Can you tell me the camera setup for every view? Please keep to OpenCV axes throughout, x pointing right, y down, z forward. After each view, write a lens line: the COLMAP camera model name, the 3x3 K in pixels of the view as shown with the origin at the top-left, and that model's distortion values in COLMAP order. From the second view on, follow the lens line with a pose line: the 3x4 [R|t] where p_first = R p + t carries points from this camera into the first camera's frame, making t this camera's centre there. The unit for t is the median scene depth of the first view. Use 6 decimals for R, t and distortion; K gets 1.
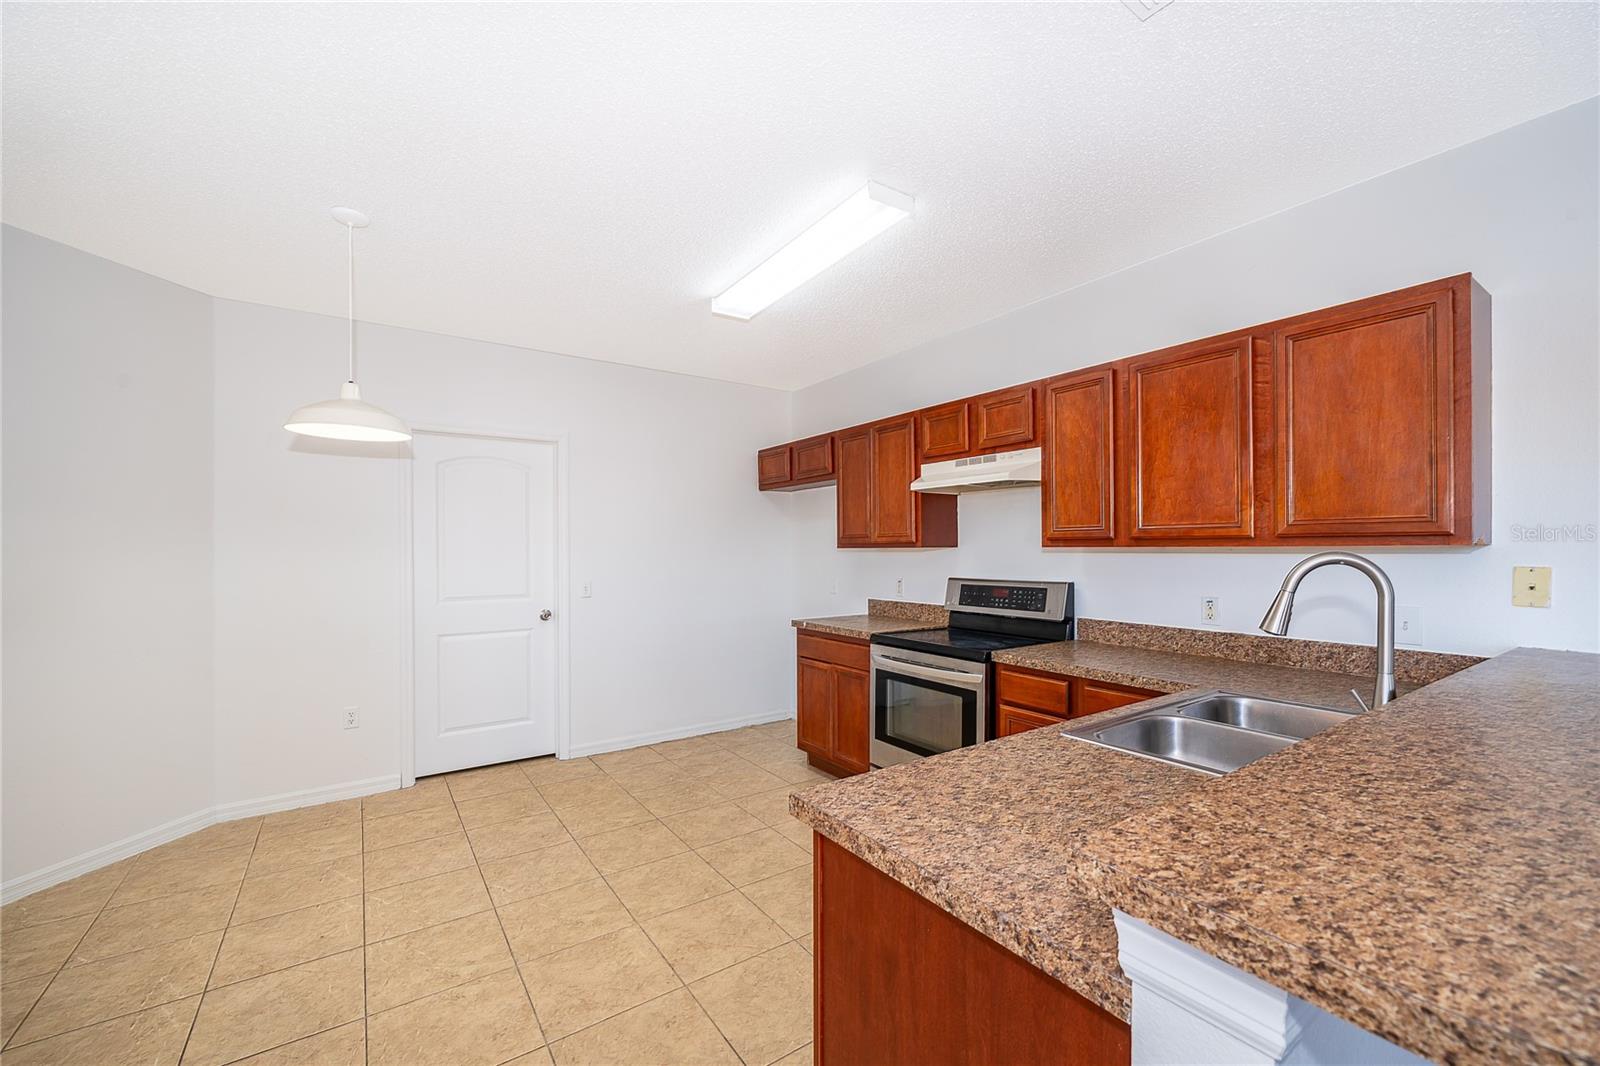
lens RADIAL K [[645.5, 0, 793.3], [0, 645.5, 530.0], [0, 0, 1]] dist [-0.001281, -0.000245]
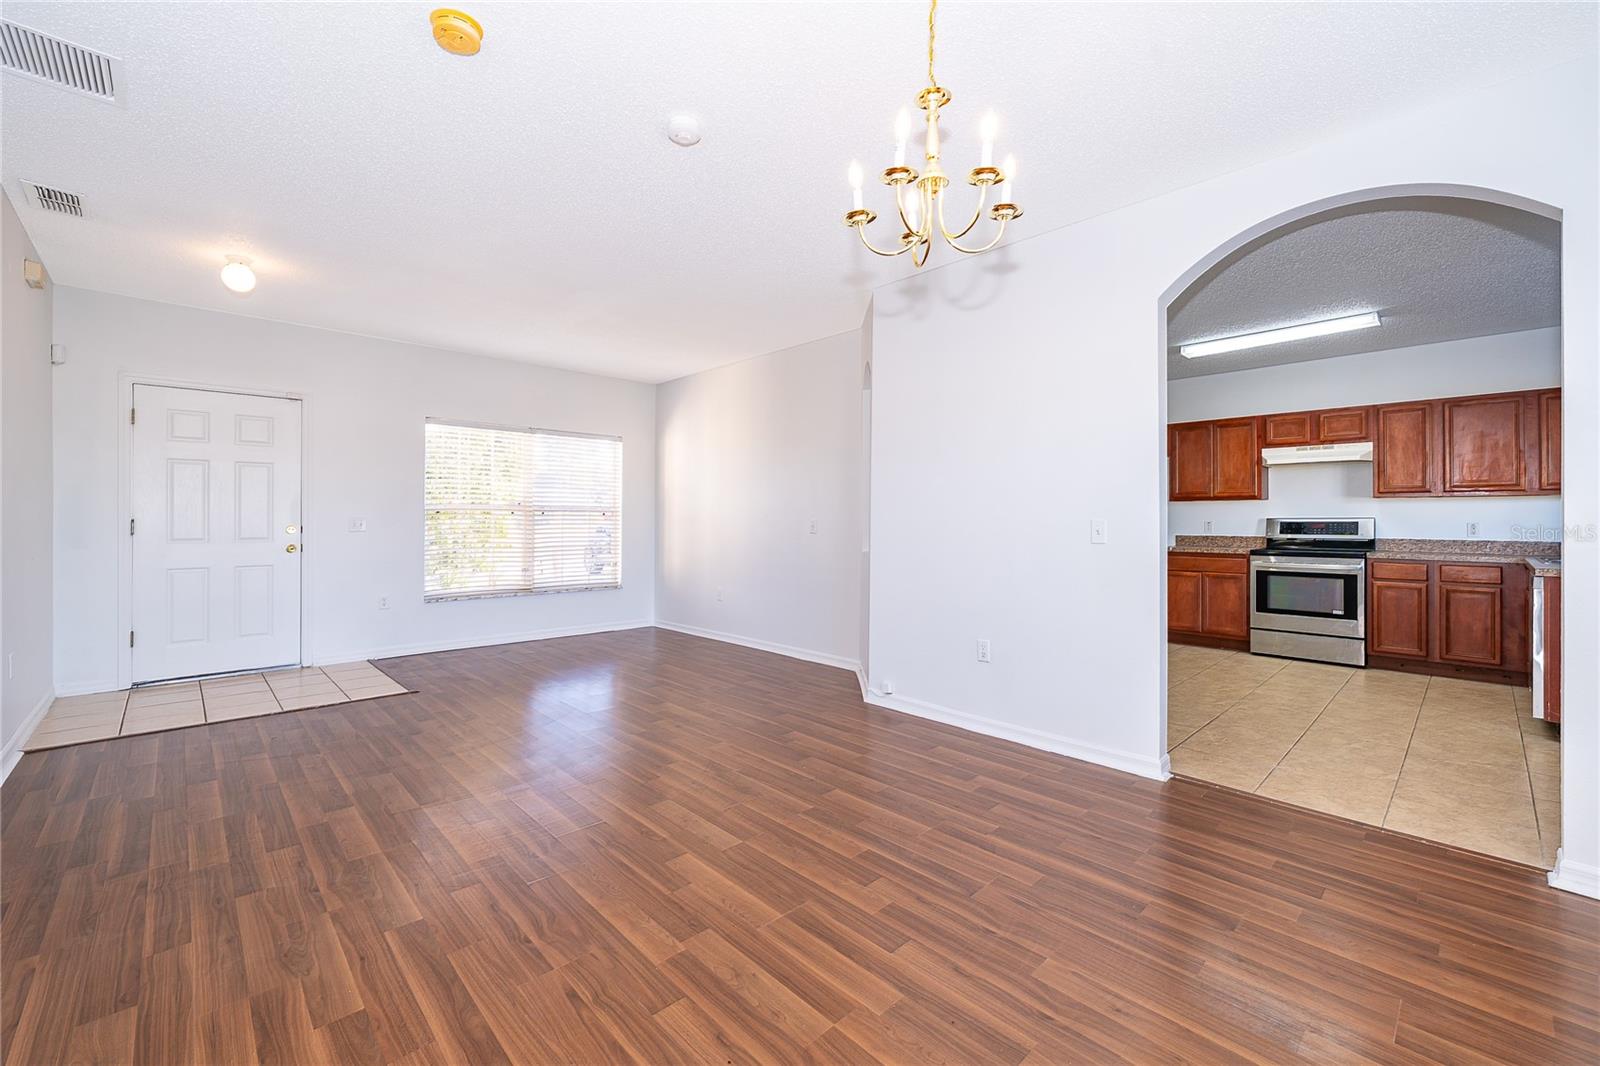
lens RADIAL K [[650.6, 0, 801.8], [0, 650.6, 506.8], [0, 0, 1]] dist [0.000294, -0.000244]
pose [[0.985445, 0.009822, 0.169713, -1.409018], [-0.011489, 0.999895, 0.008845, 0.051709], [-0.169608, -0.010666, 0.985454, -0.491123]]
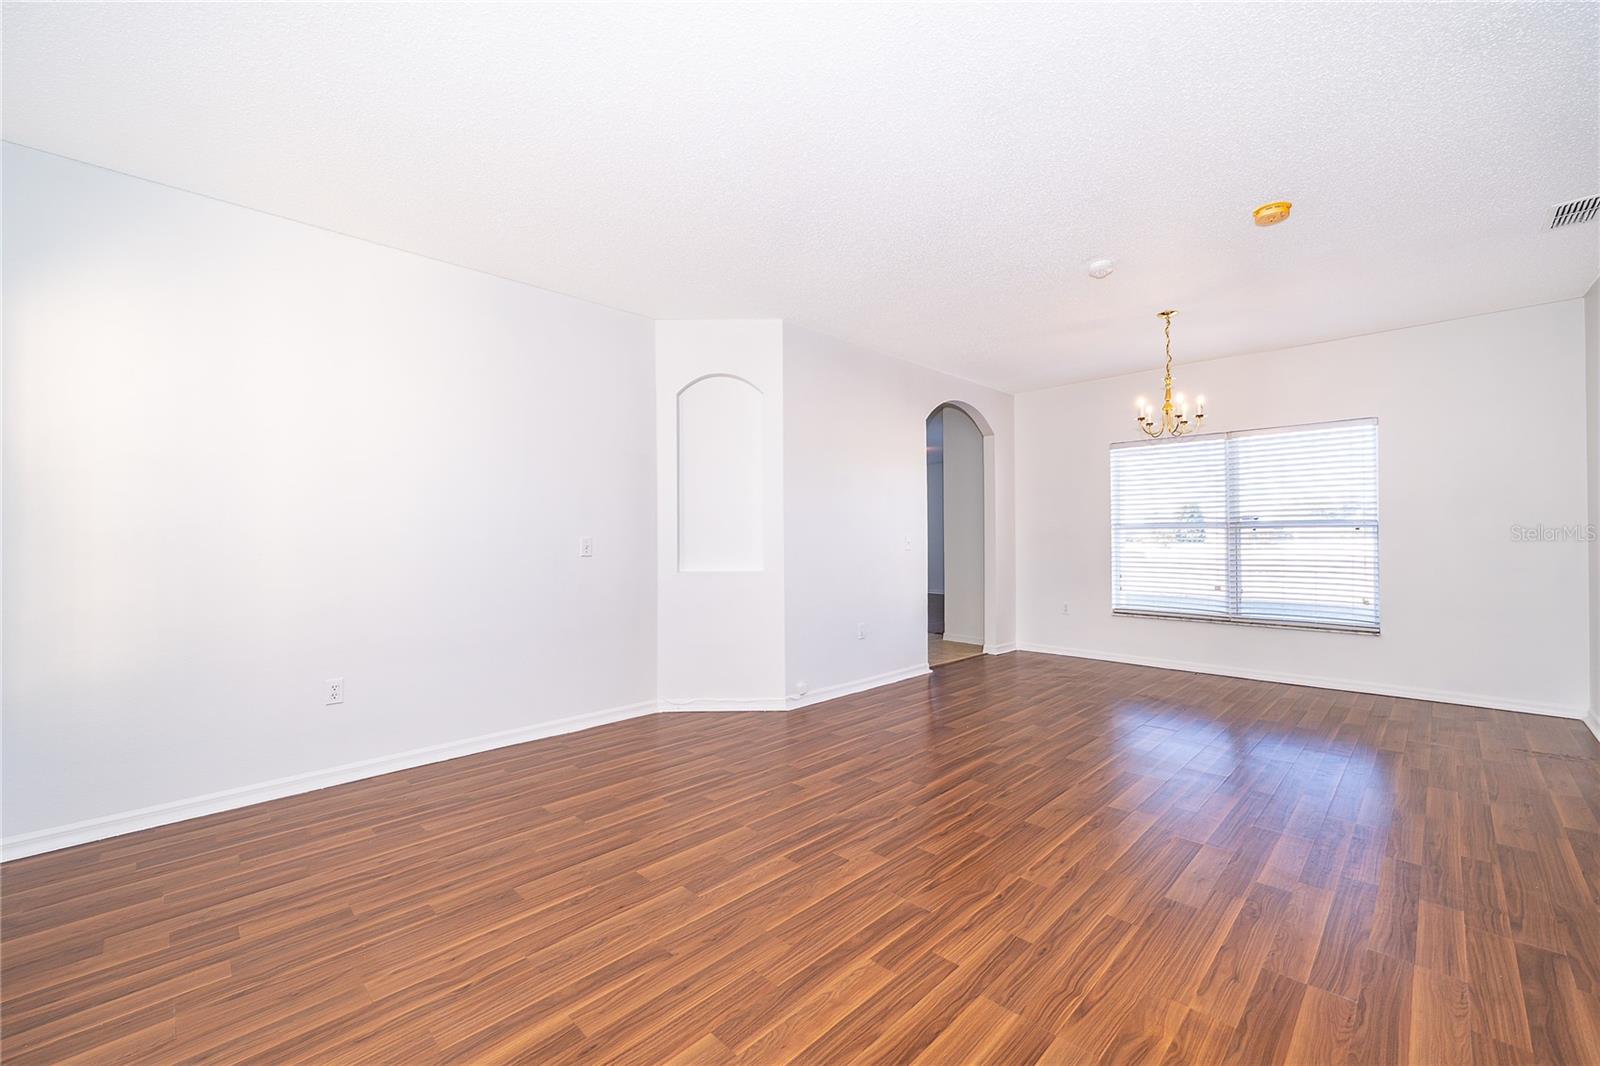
lens RADIAL K [[650.6, 0, 801.8], [0, 650.6, 506.8], [0, 0, 1]] dist [0.000294, -0.000244]
pose [[-0.198021, 0.051041, 0.978868, -2.426541], [-0.021638, 0.998172, -0.056425, 0.103553], [-0.979959, -0.032354, -0.196554, 1.042942]]
